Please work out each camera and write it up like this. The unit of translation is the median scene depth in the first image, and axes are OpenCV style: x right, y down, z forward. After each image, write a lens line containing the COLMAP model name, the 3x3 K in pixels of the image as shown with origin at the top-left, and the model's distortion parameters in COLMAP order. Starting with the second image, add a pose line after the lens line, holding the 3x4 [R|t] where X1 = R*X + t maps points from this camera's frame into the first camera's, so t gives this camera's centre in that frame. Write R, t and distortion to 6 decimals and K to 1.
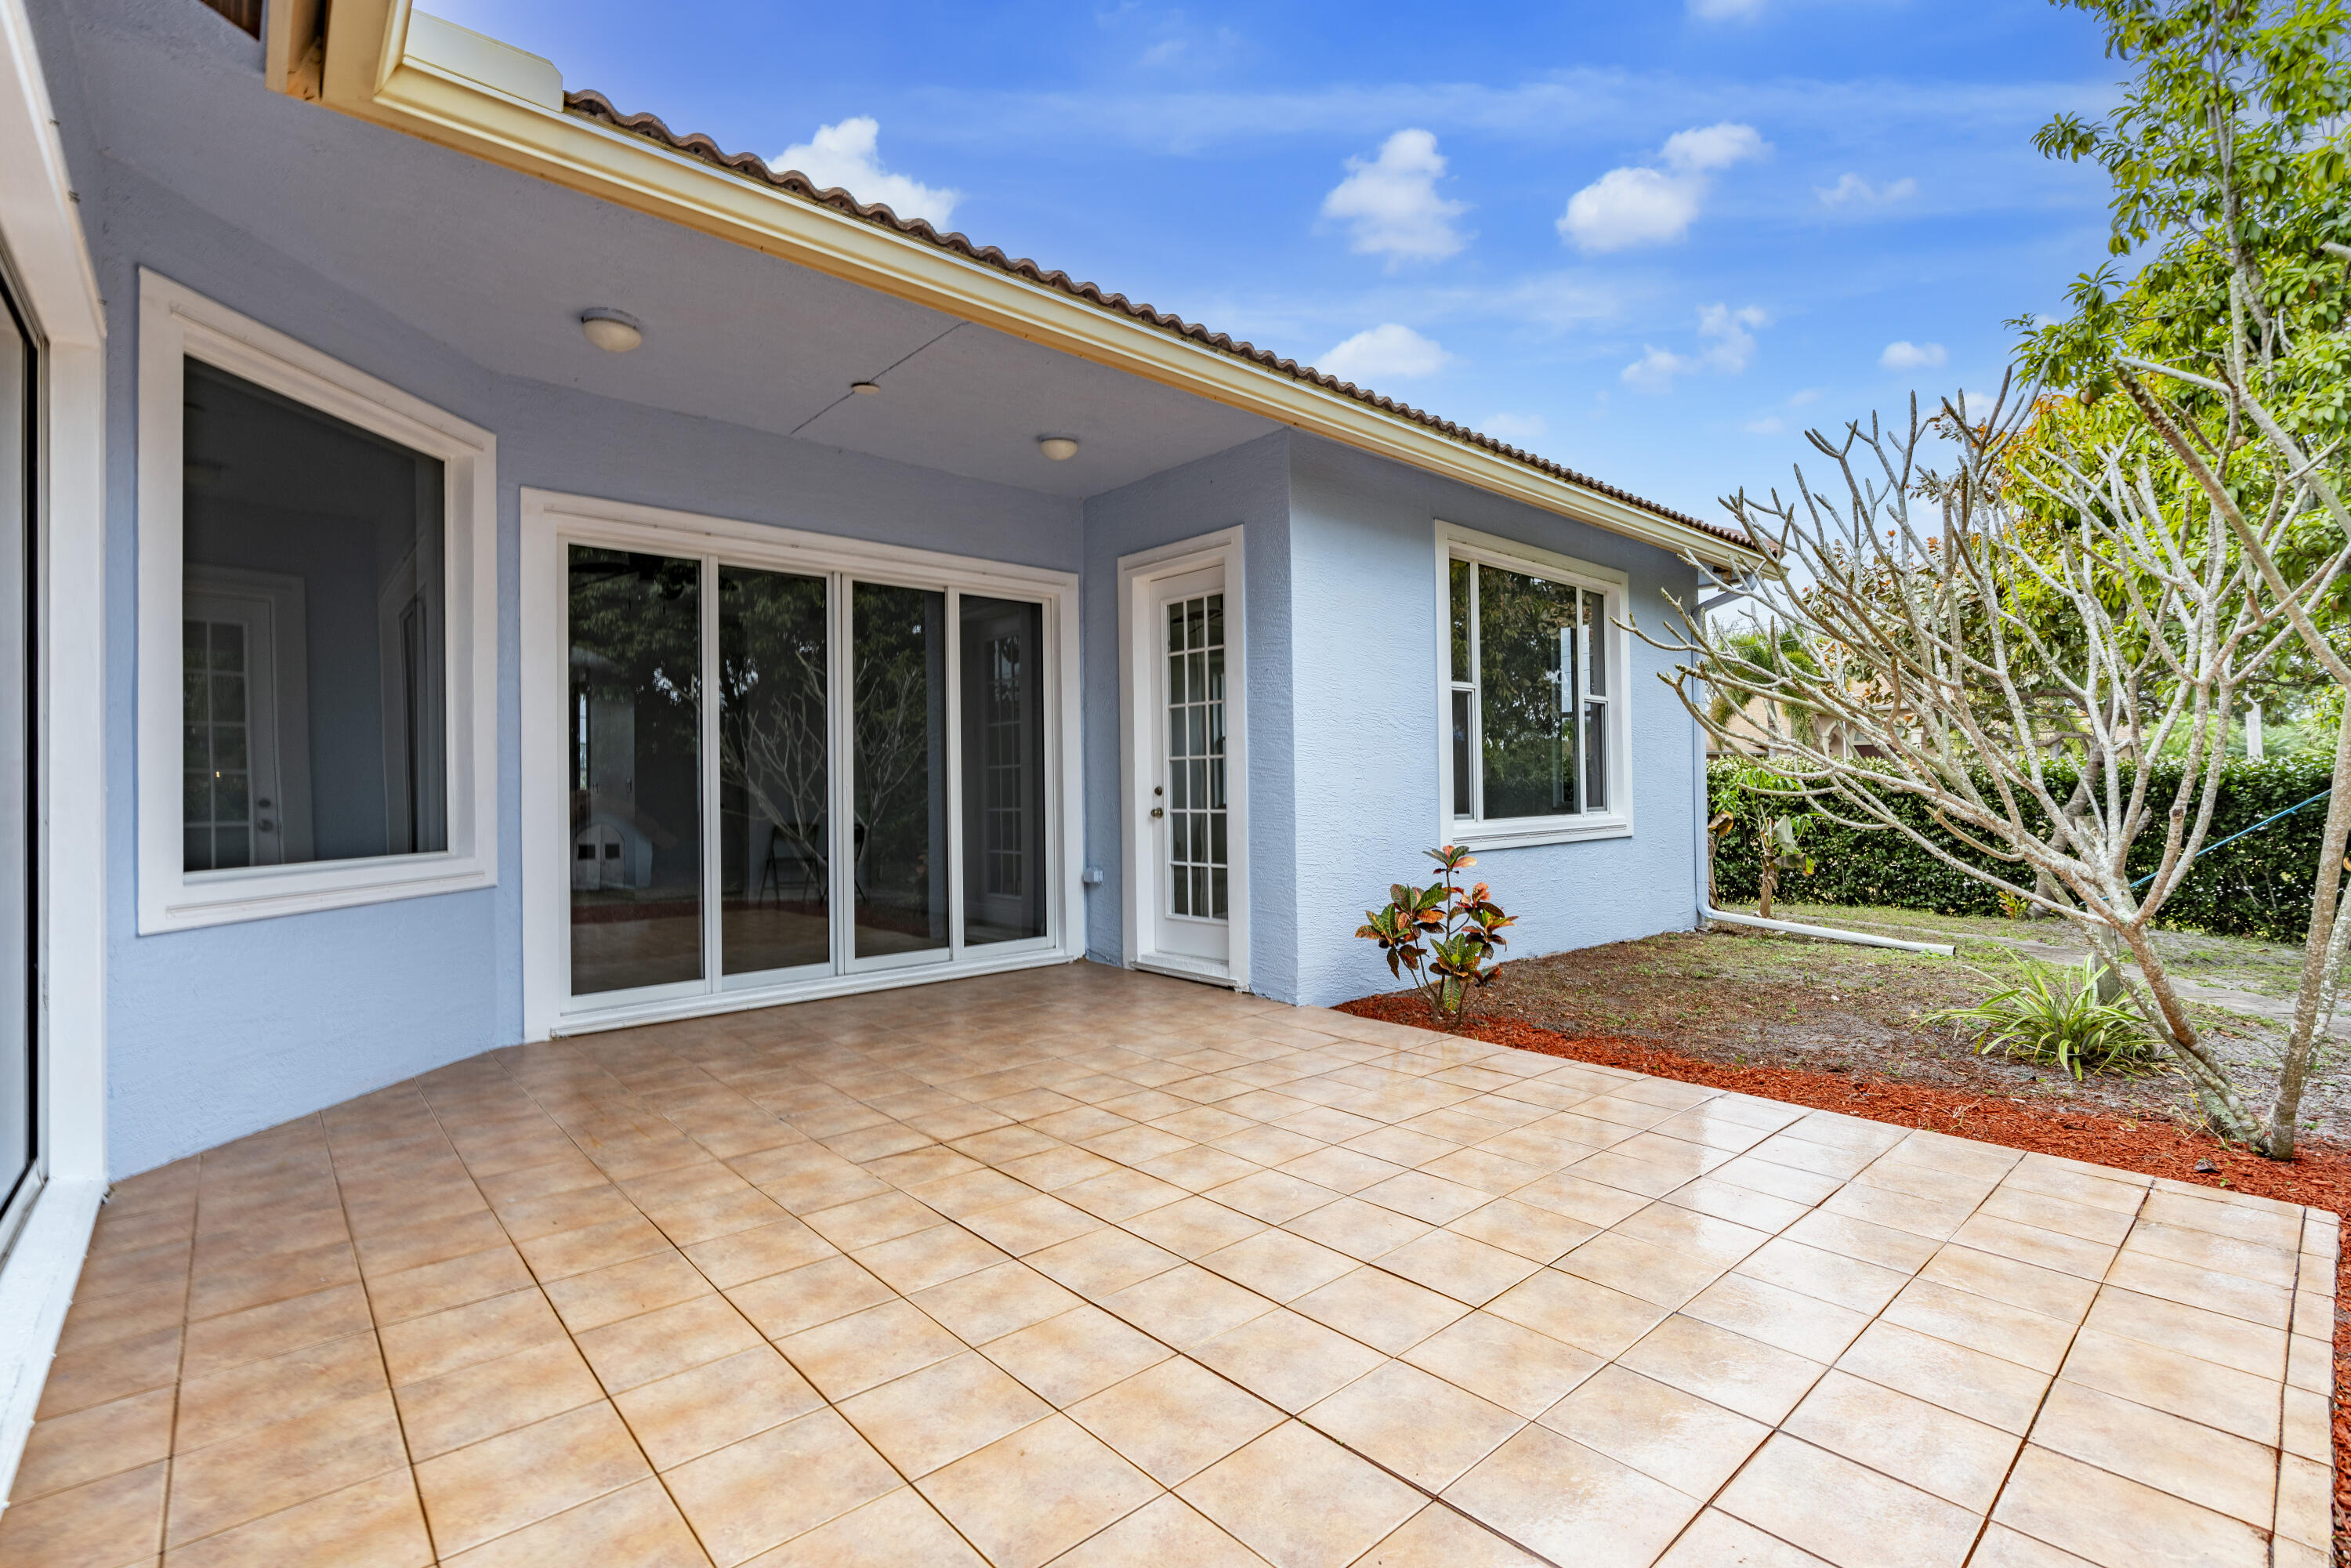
lens RADIAL K [[1051.5, 0, 1166.7], [0, 1051.5, 779.9], [0, 0, 1]] dist [-0.011705, 0.003469]
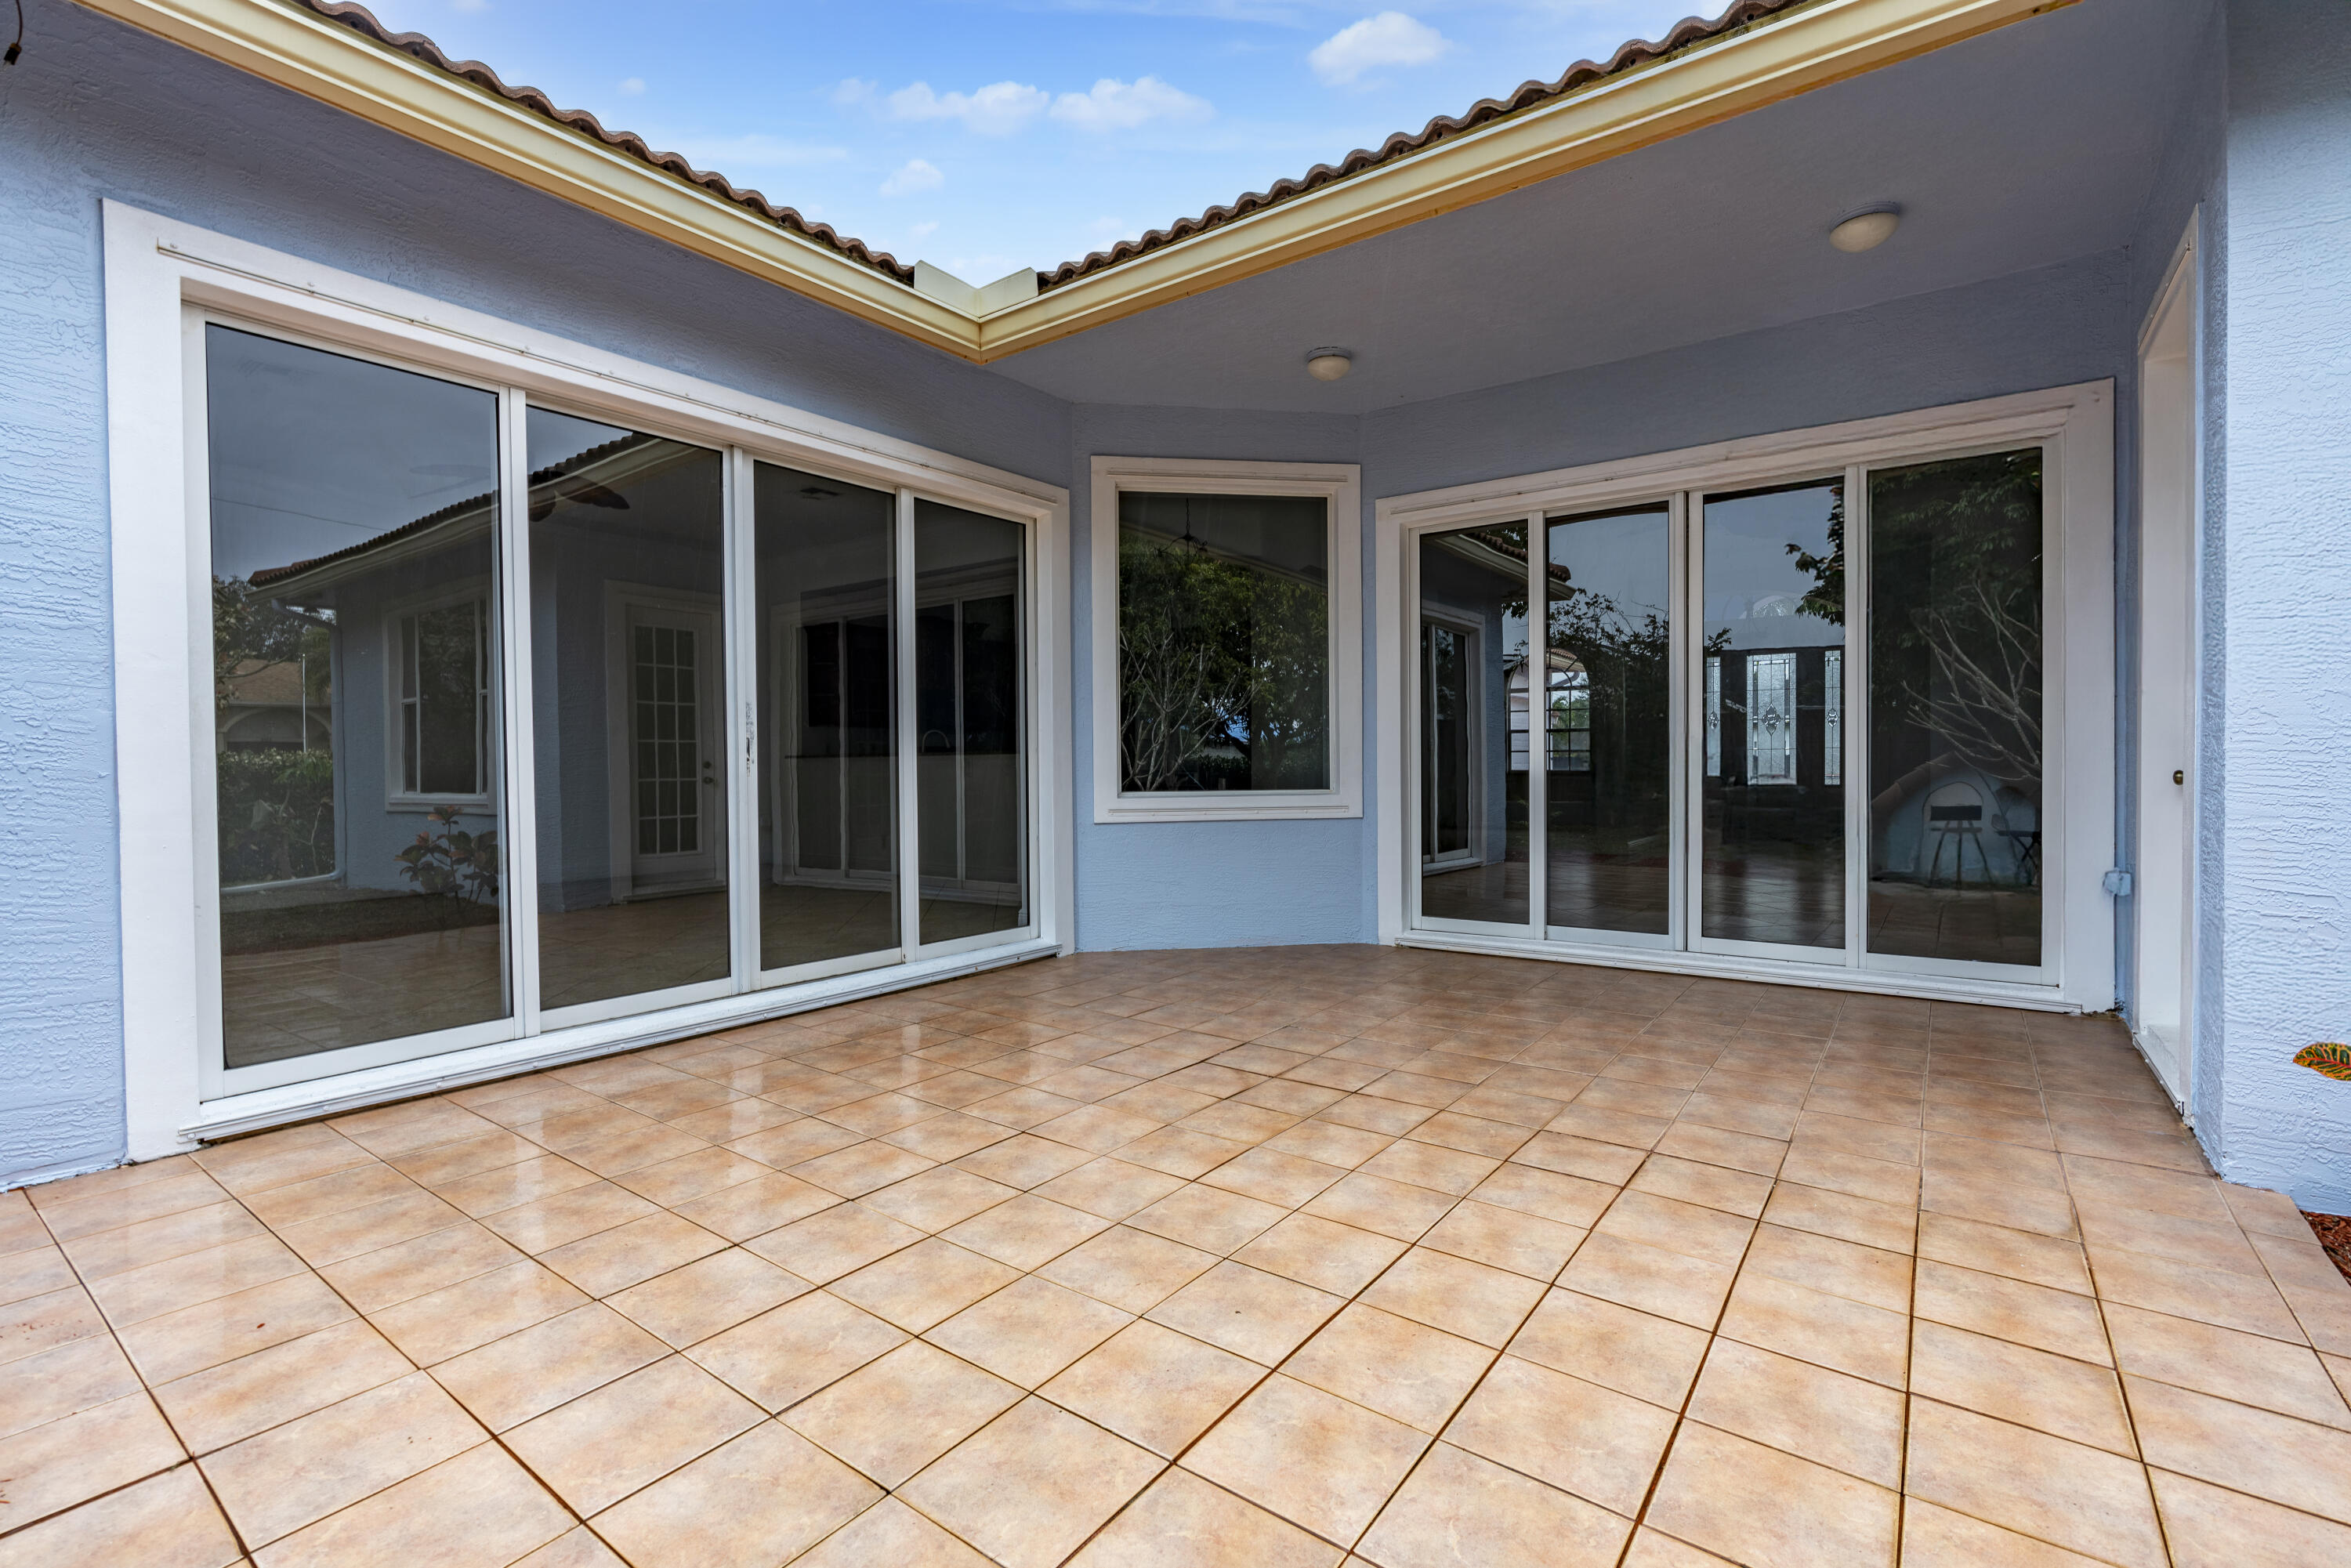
lens RADIAL K [[1051.5, 0, 1181.4], [0, 1051.5, 784.3], [0, 0, 1]] dist [-0.011705, 0.003469]
pose [[0.206552, 0.029837, -0.977981, 0.731415], [0.014314, 0.999336, 0.033512, 0.016908], [0.978331, -0.020921, 0.205987, 0.654510]]
